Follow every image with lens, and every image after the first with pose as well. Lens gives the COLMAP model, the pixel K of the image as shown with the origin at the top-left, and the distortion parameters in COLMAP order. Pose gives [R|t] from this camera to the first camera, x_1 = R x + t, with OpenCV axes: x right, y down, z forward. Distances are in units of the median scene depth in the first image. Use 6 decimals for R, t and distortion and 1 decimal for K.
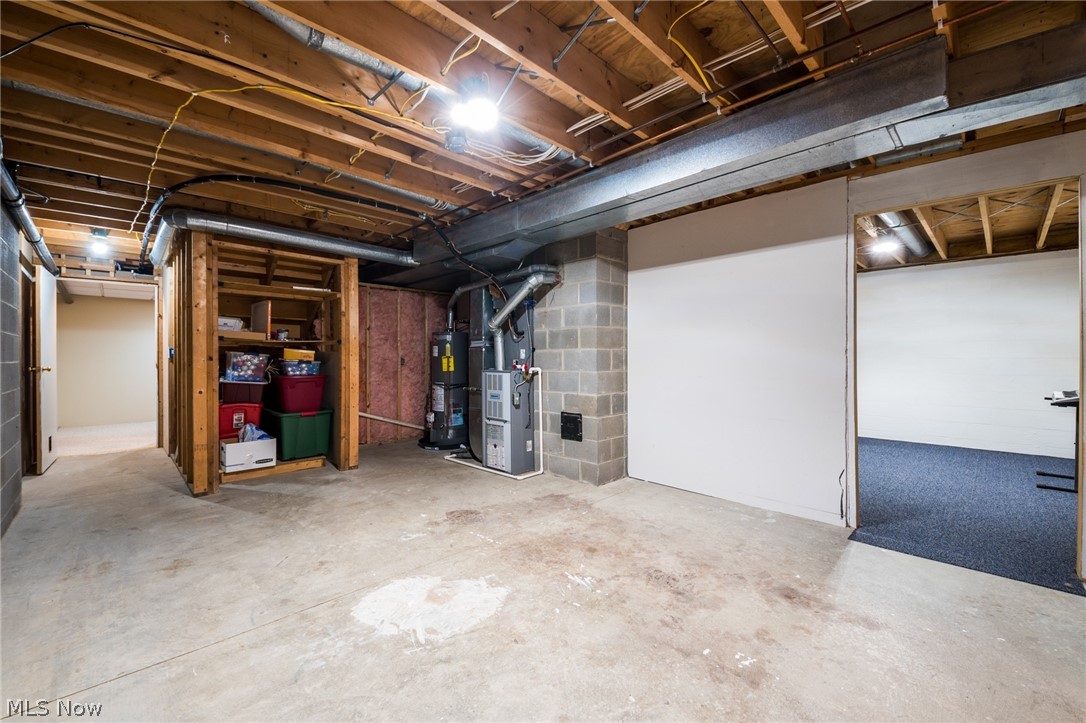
lens RADIAL K [[445.4, 0, 549.0], [0, 445.4, 356.4], [0, 0, 1]] dist [0.001415, -0.007127]
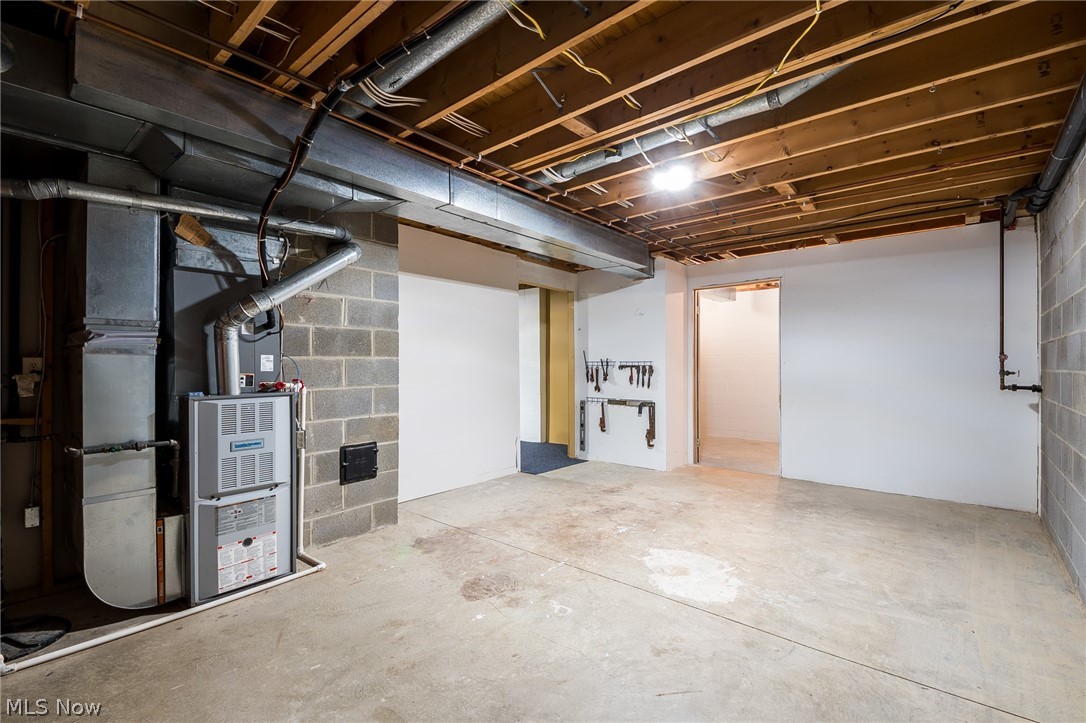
lens RADIAL K [[494.9, 0, 548.9], [0, 494.9, 363.1], [0, 0, 1]] dist [0.006158, -0.001179]
pose [[-0.094403, -0.002591, 0.995531, -1.124149], [0.010112, 0.999943, 0.003561, -0.008101], [-0.995483, 0.010403, -0.094371, 1.087389]]
